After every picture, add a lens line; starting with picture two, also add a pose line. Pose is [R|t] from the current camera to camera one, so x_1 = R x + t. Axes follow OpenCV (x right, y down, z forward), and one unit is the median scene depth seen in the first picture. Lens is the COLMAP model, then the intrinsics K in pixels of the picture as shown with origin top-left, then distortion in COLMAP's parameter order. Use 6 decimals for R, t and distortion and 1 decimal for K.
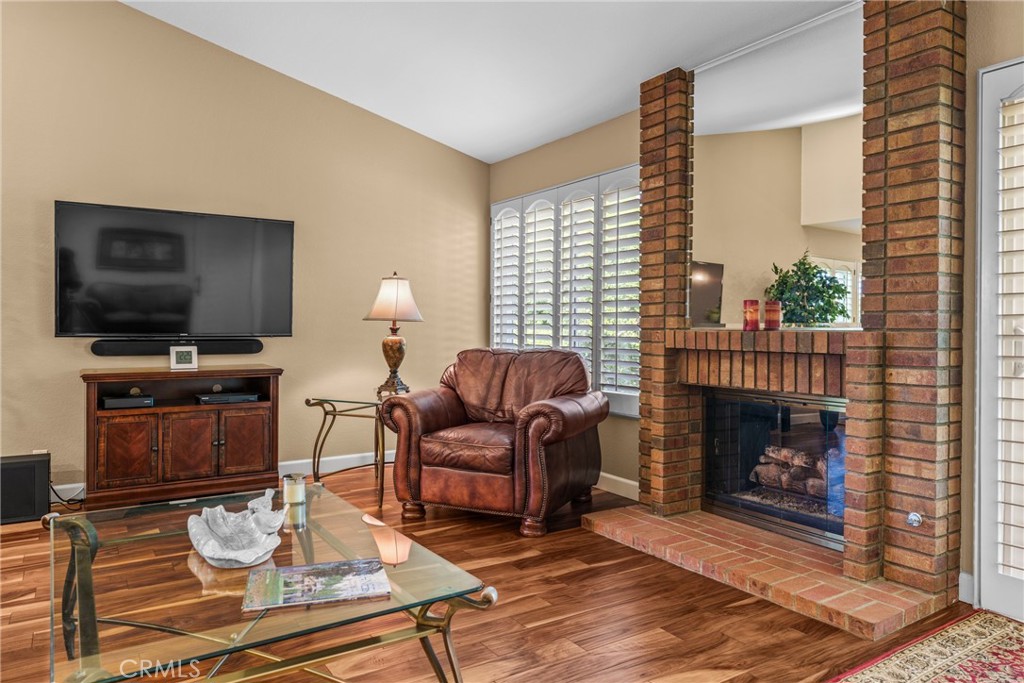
lens RADIAL K [[678.6, 0, 511.2], [0, 678.6, 331.6], [0, 0, 1]] dist [0.000643, -0.000765]
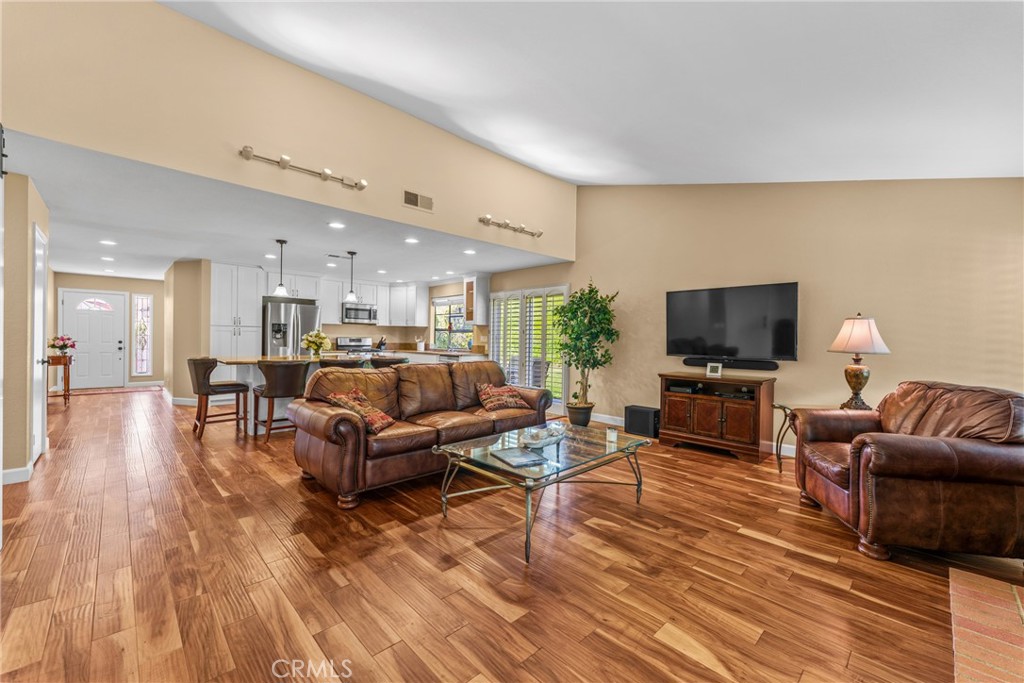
lens RADIAL K [[409.6, 0, 511.0], [0, 409.6, 343.7], [0, 0, 1]] dist [0.000201, 0.000081]
pose [[0.191506, 0.010056, -0.981440, 0.566848], [-0.018942, 0.999799, 0.006548, -0.032269], [0.981309, 0.017337, 0.191658, 0.304495]]
